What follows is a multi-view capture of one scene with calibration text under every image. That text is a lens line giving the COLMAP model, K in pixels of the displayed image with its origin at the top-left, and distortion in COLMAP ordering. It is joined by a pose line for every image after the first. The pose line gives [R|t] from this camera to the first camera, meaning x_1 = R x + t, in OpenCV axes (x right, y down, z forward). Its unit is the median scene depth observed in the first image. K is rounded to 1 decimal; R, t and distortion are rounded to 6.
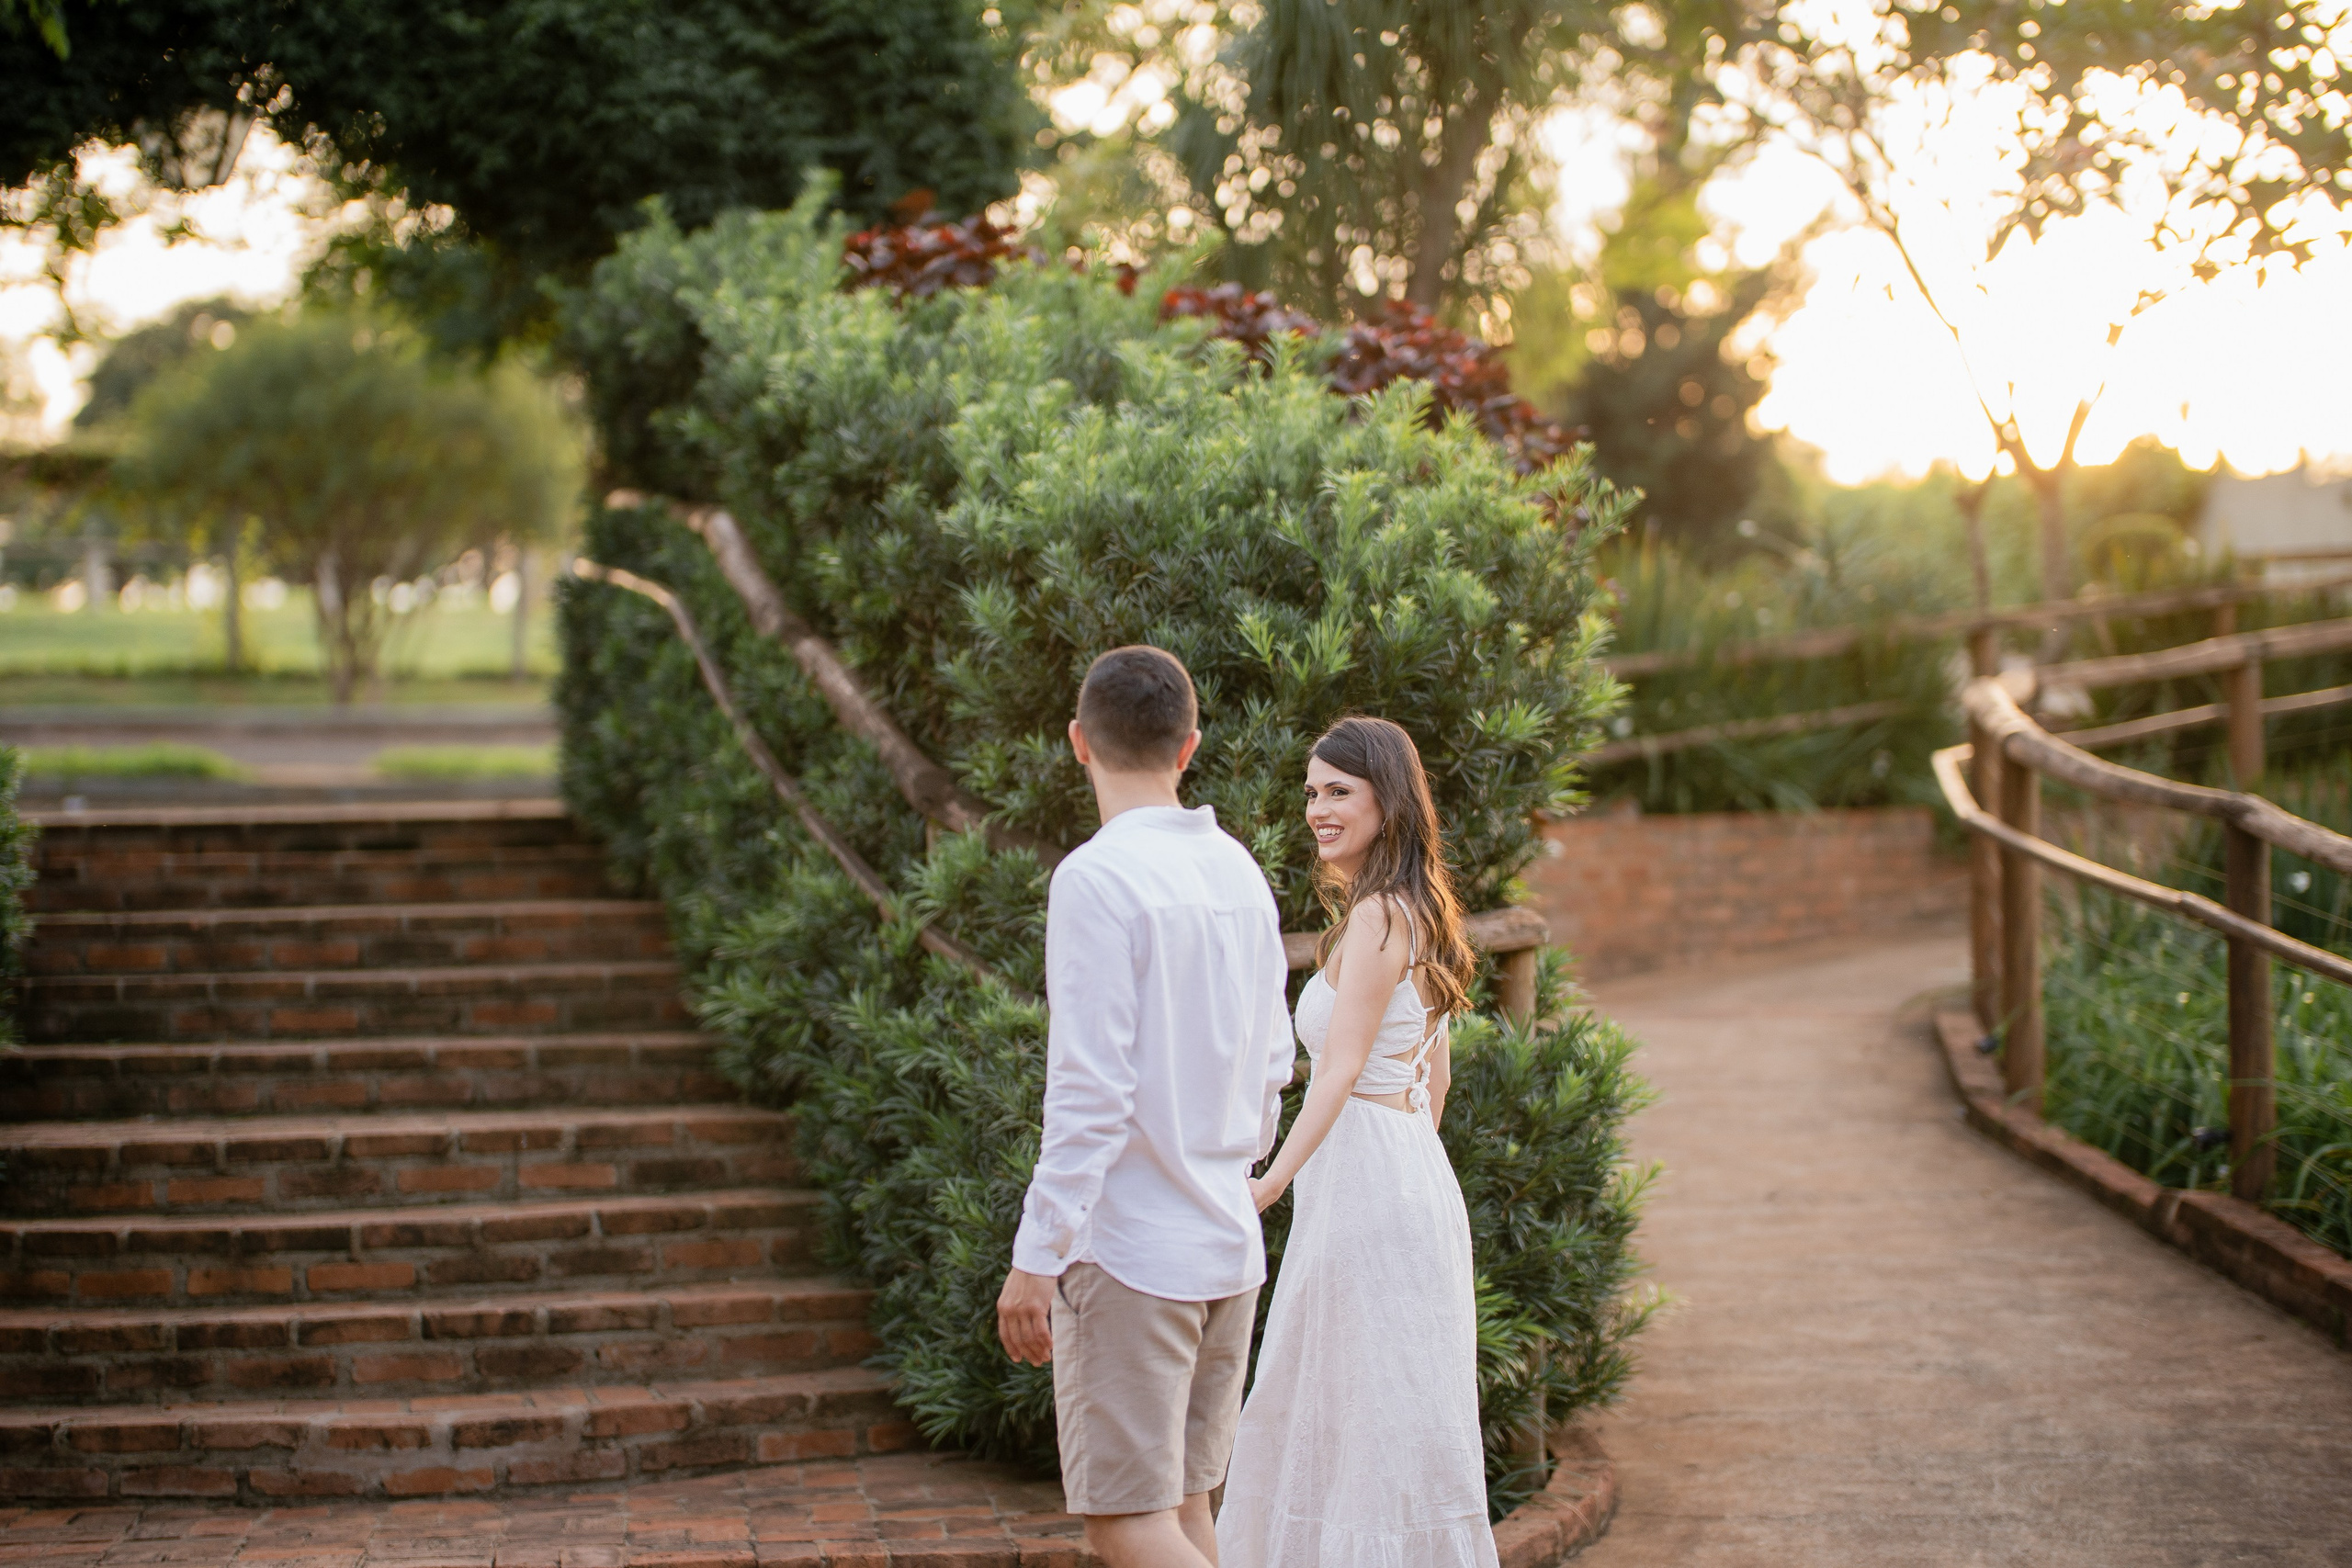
lens RADIAL K [[5570.4, 0, 1180.9], [0, 5570.4, 763.9], [0, 0, 1]] dist [0.518349, 0.116928]
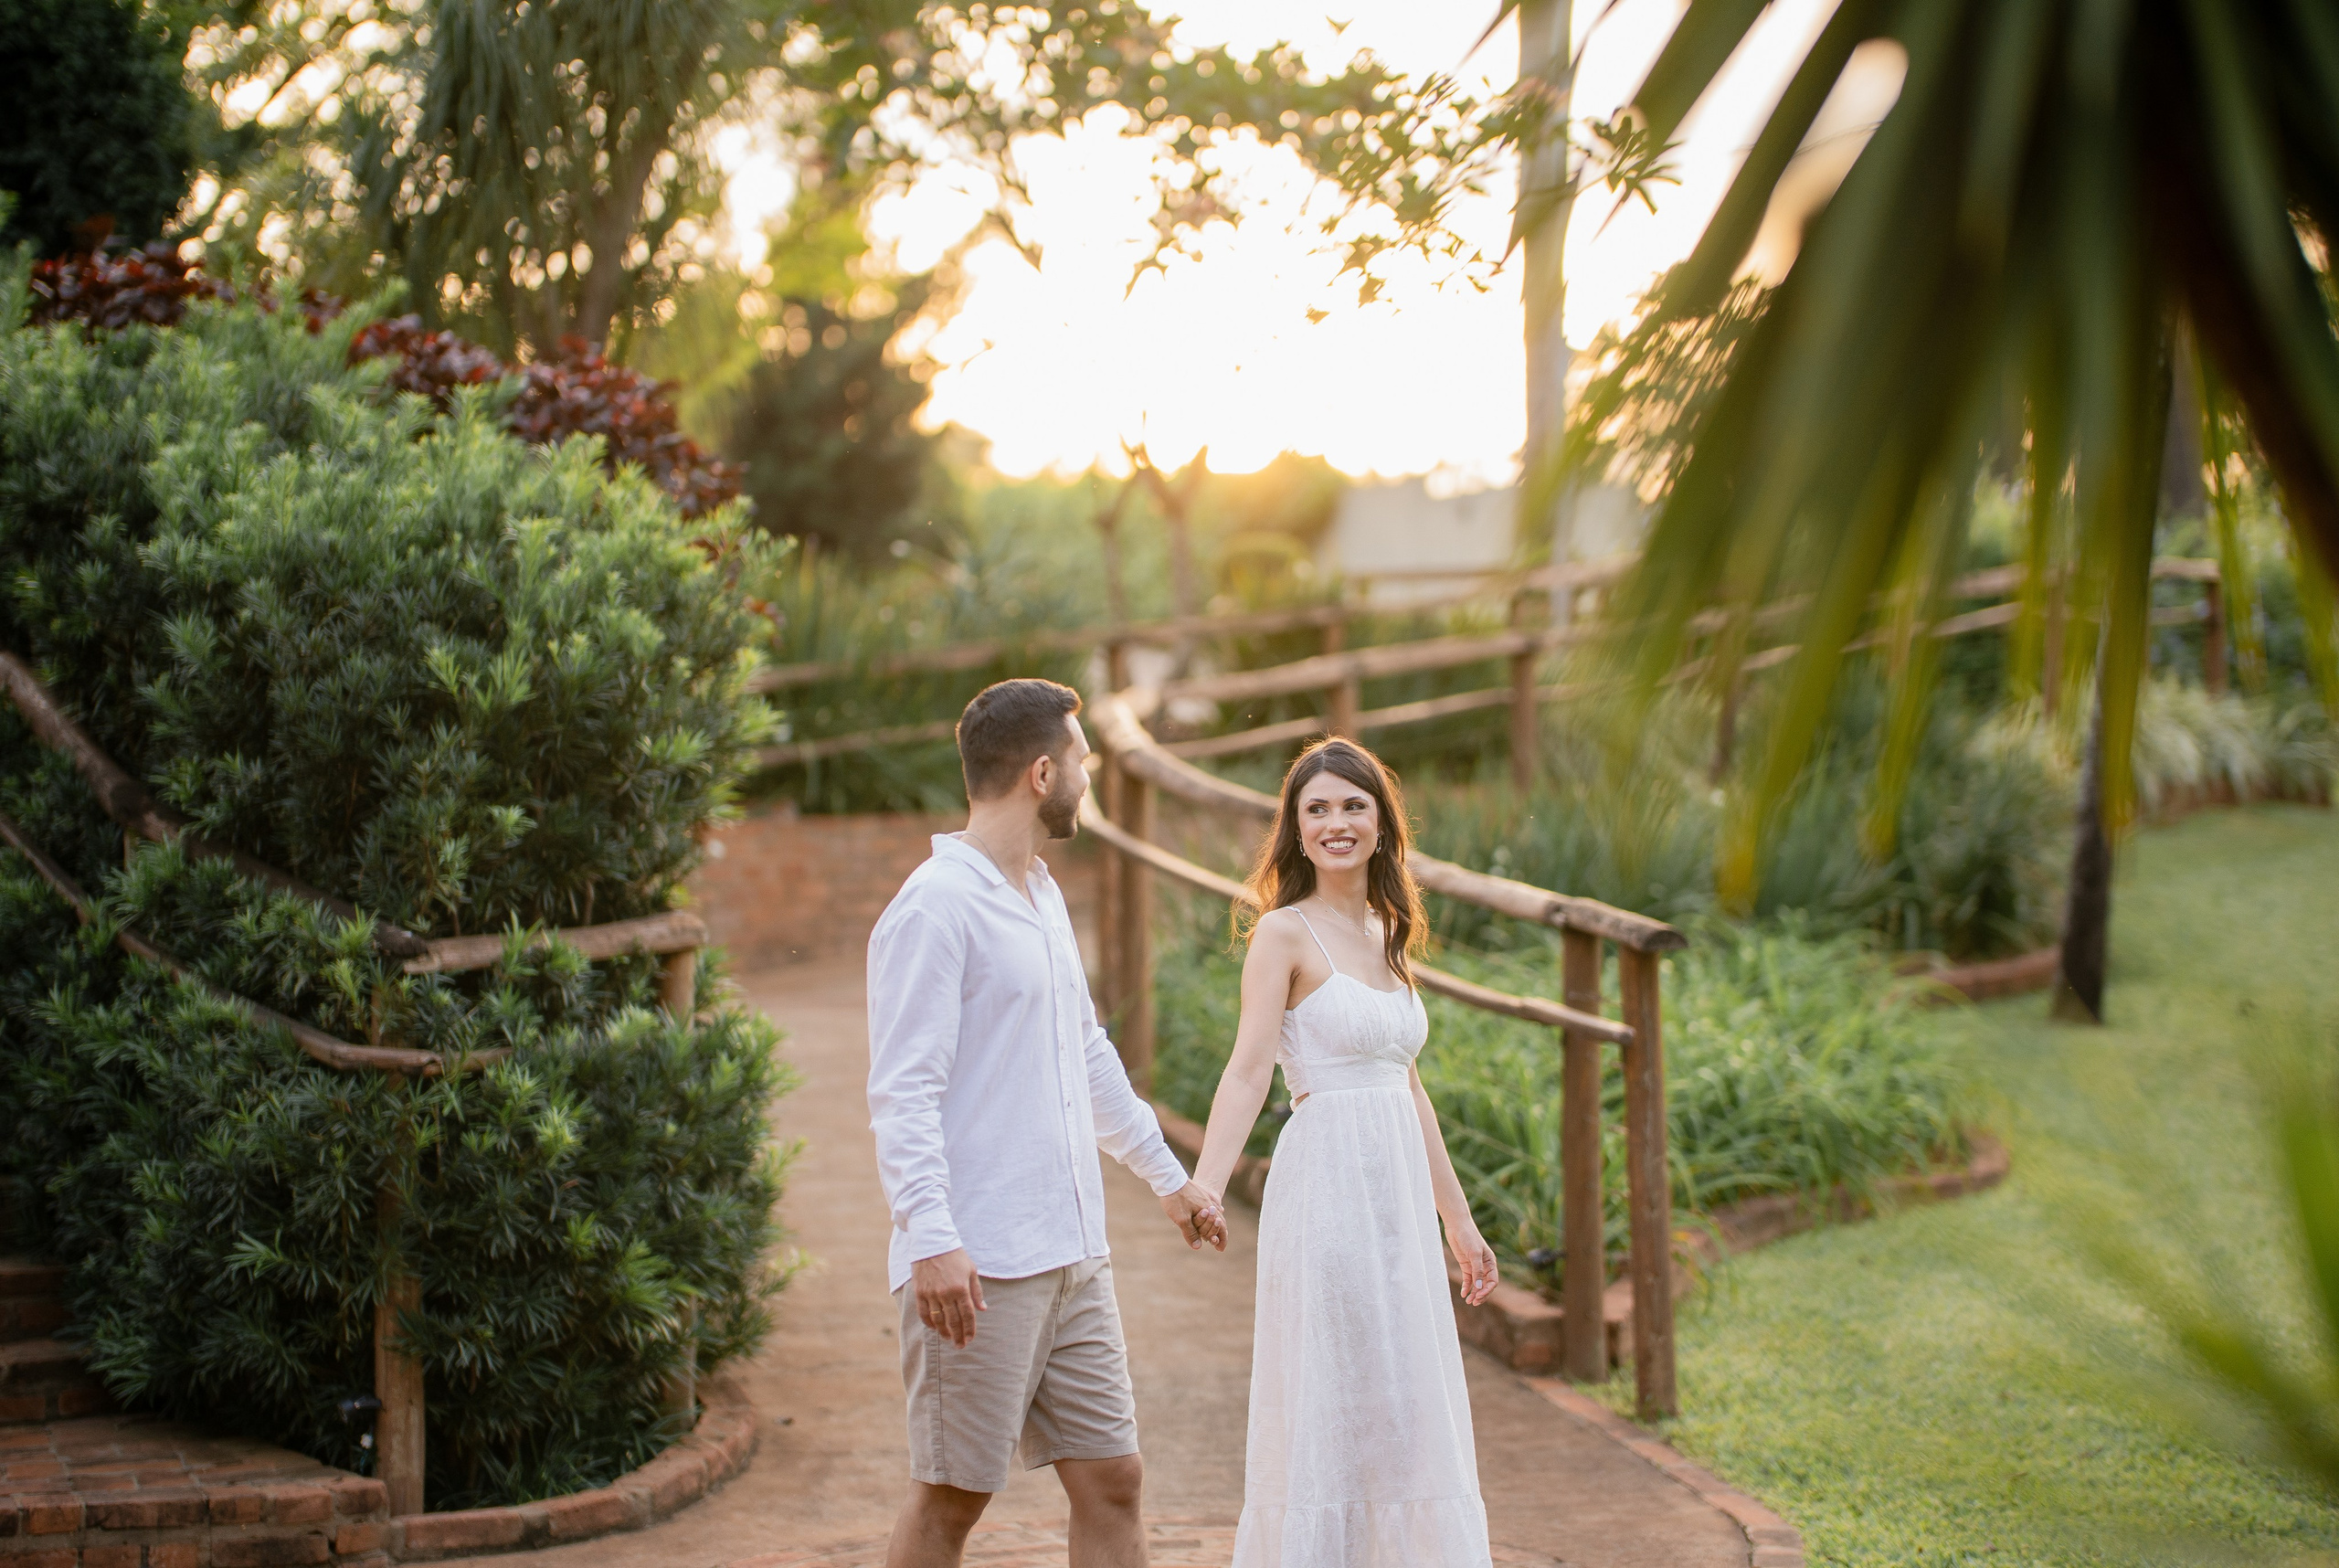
lens RADIAL K [[5540.4, 0, 1174.3], [0, 5540.4, 764.0], [0, 0, 1]] dist [0.518349, 0.116928]
pose [[0.989045, 0.009109, 0.147334, -0.005795], [-0.009506, 0.999953, 0.001994, -0.006856], [-0.147309, -0.003372, 0.989085, -0.110498]]
